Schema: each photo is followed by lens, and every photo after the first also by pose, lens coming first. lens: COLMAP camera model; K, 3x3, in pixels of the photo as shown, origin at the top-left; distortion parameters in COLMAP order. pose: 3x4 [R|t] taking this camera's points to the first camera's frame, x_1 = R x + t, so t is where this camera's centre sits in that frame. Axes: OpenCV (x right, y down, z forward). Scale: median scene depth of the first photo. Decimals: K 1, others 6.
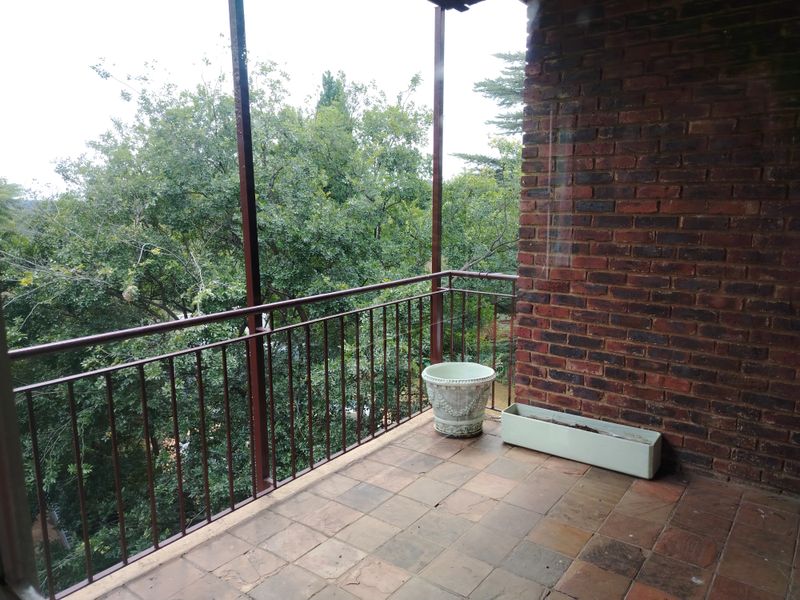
lens RADIAL K [[563.8, 0, 399.3], [0, 563.8, 301.6], [0, 0, 1]] dist [0.054301, -0.029377]
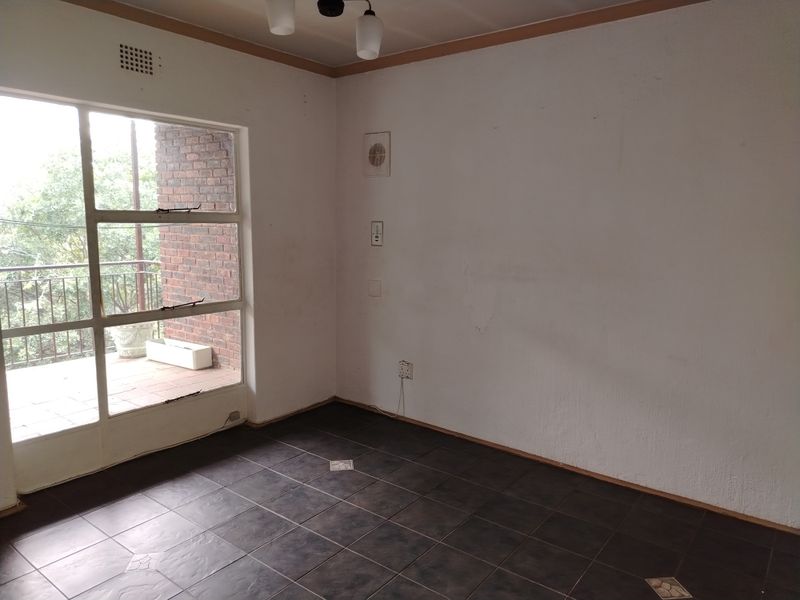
lens RADIAL K [[563.8, 0, 400.1], [0, 563.8, 298.8], [0, 0, 1]] dist [0.054301, -0.029377]
pose [[0.999940, 0.009485, 0.005418, 1.043707], [-0.009292, 0.999355, -0.034682, 0.133466], [-0.005744, 0.034630, 0.999384, -0.810018]]
